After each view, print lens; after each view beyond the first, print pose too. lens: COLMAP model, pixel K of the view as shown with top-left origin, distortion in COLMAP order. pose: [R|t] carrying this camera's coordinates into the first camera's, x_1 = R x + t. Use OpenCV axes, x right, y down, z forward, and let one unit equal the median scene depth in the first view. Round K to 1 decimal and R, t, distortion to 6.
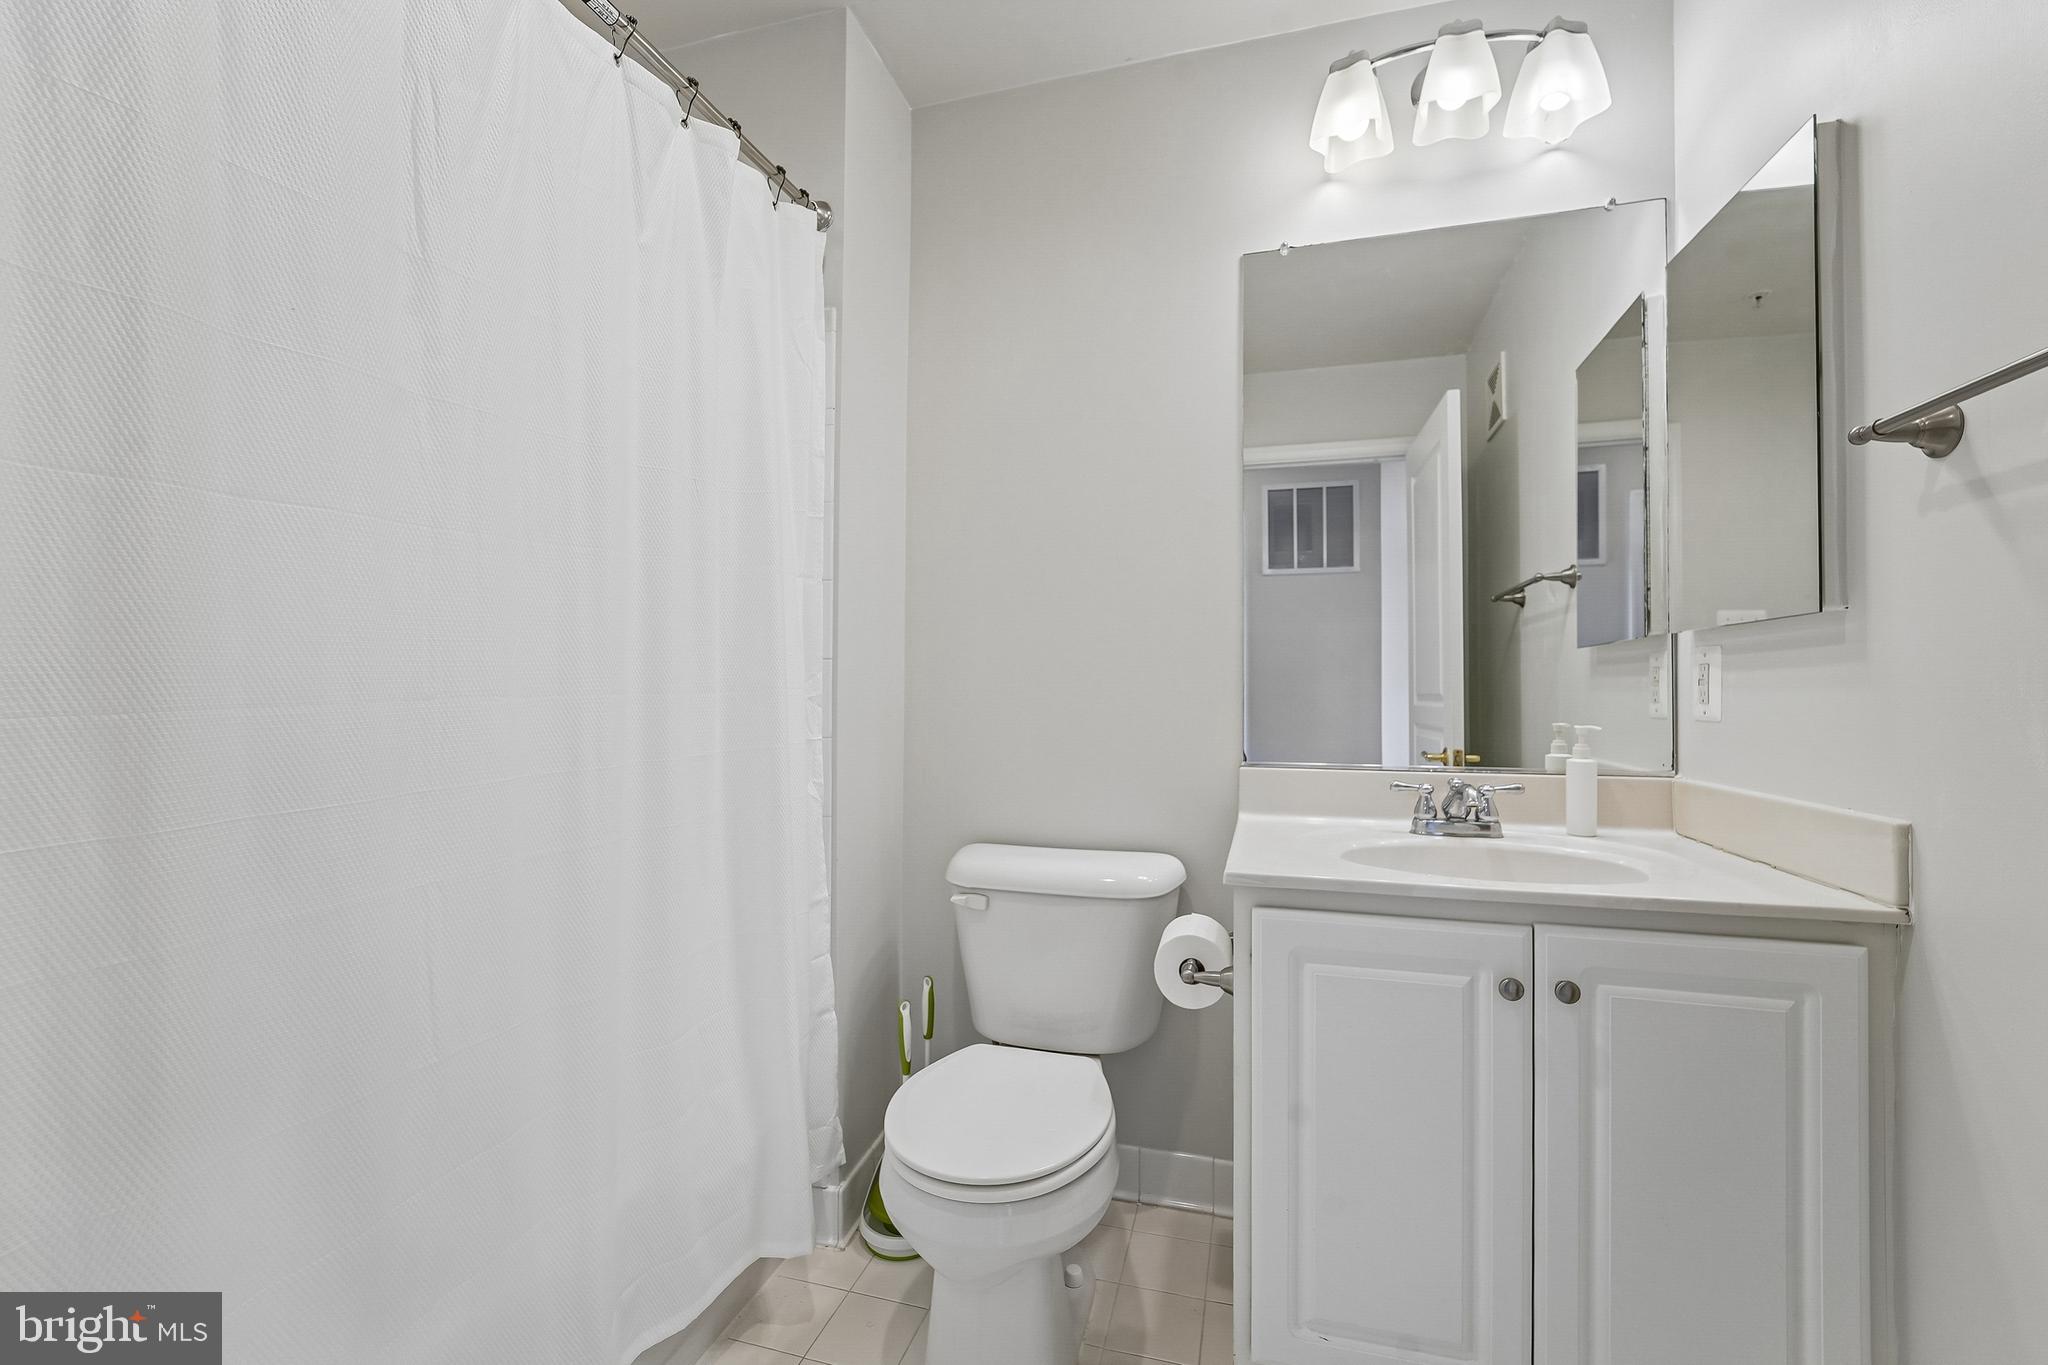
lens RADIAL K [[825.5, 0, 1029.2], [0, 825.5, 681.7], [0, 0, 1]] dist [0.000773, 0.000109]
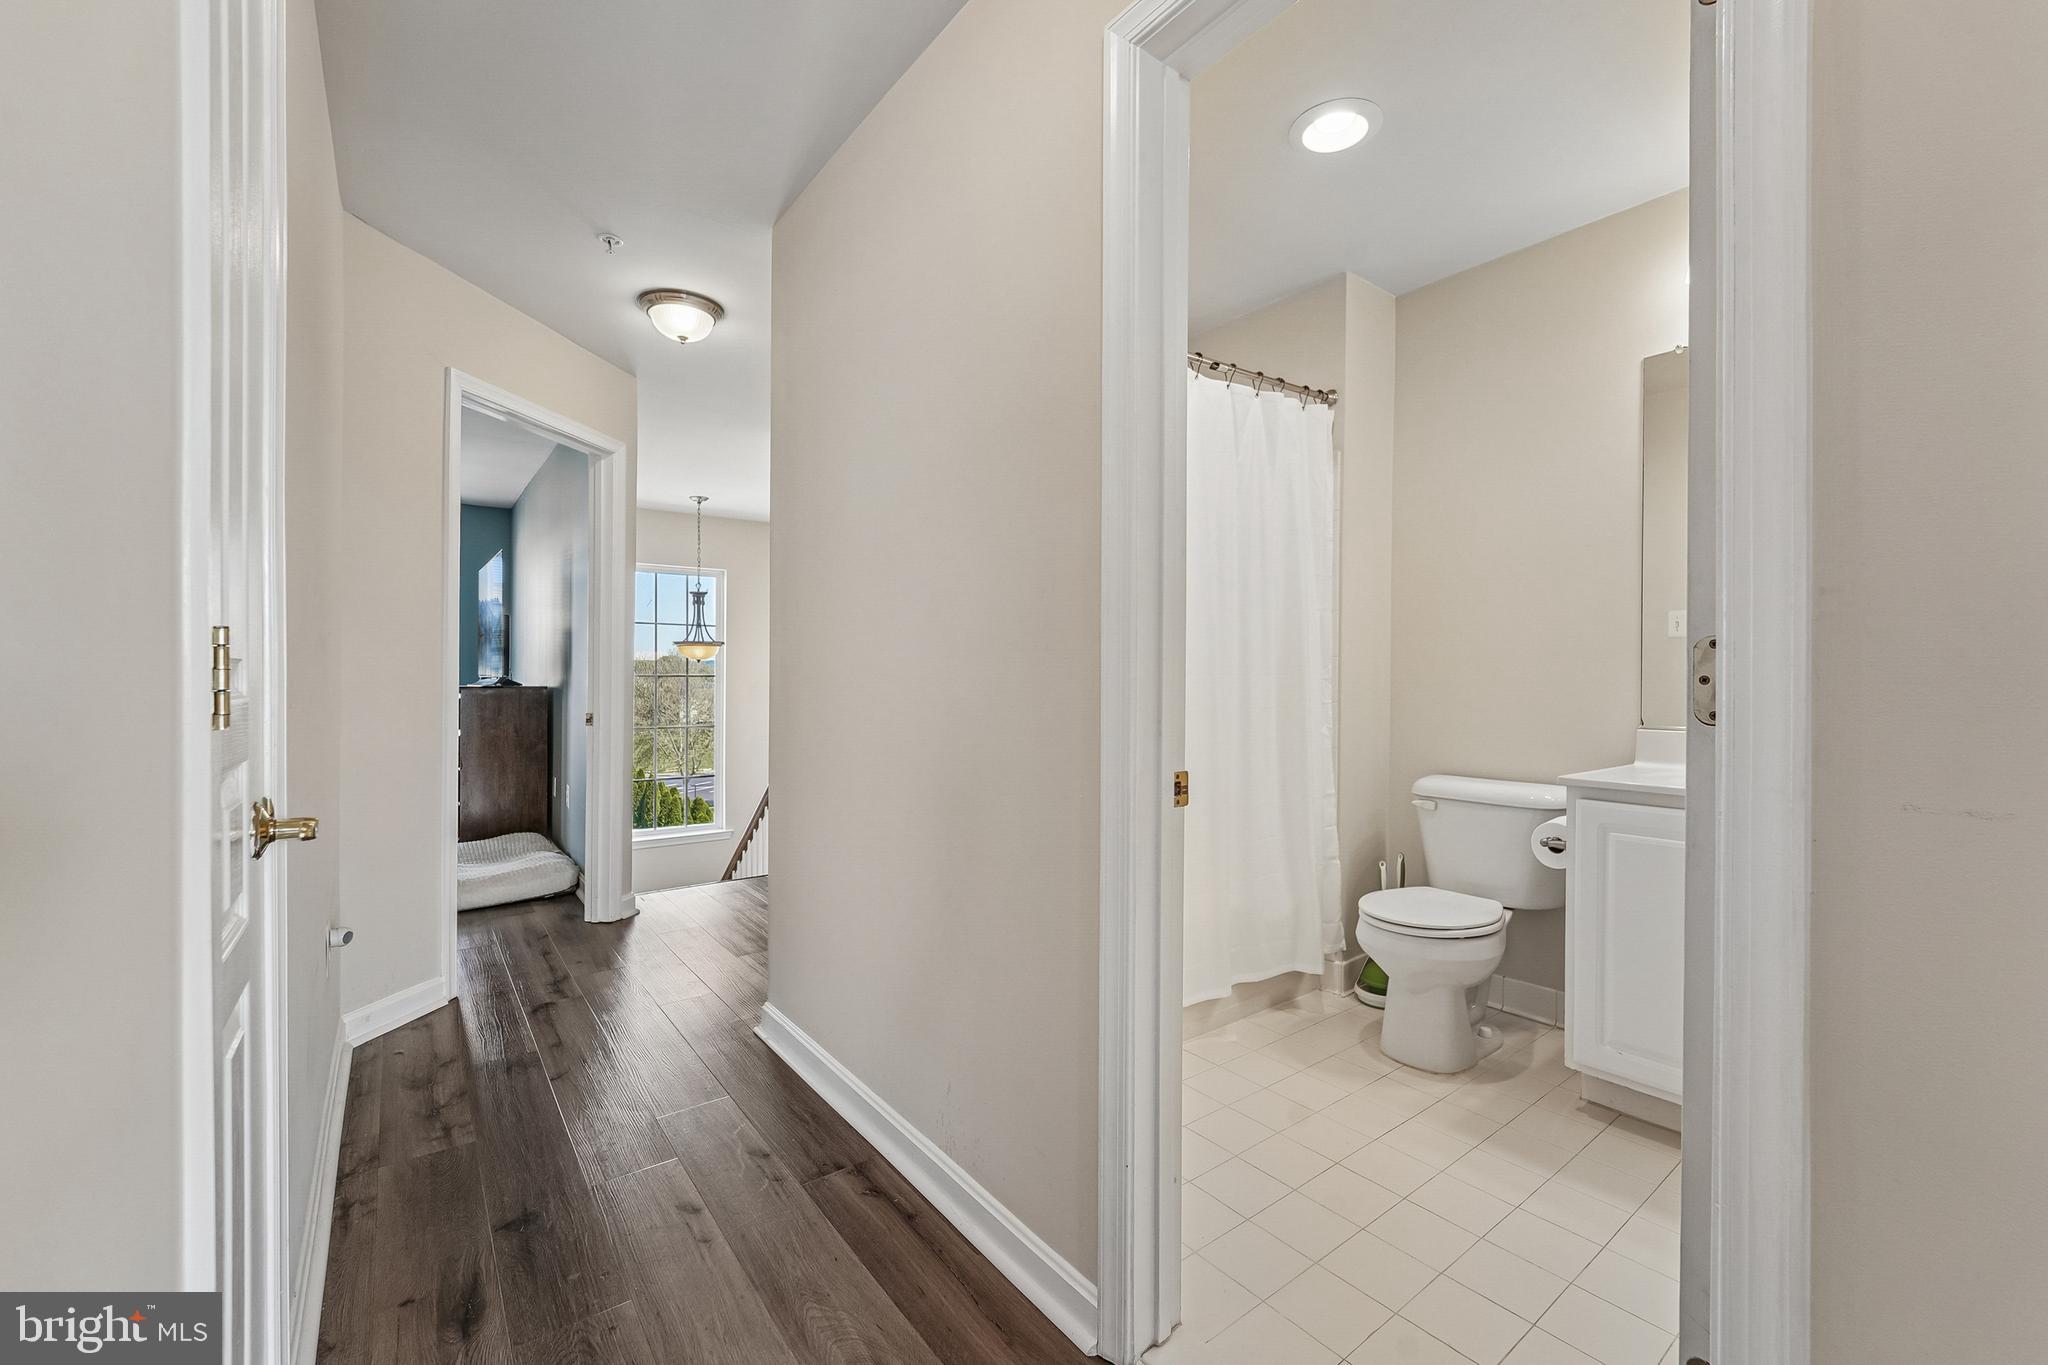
lens RADIAL K [[825.5, 0, 1029.2], [0, 825.5, 681.7], [0, 0, 1]] dist [0.000773, 0.000109]
pose [[0.798245, 0.004323, -0.602318, 0.288066], [0.004953, 0.999893, 0.013741, -0.000916], [0.602313, -0.013952, 0.798138, -0.770628]]
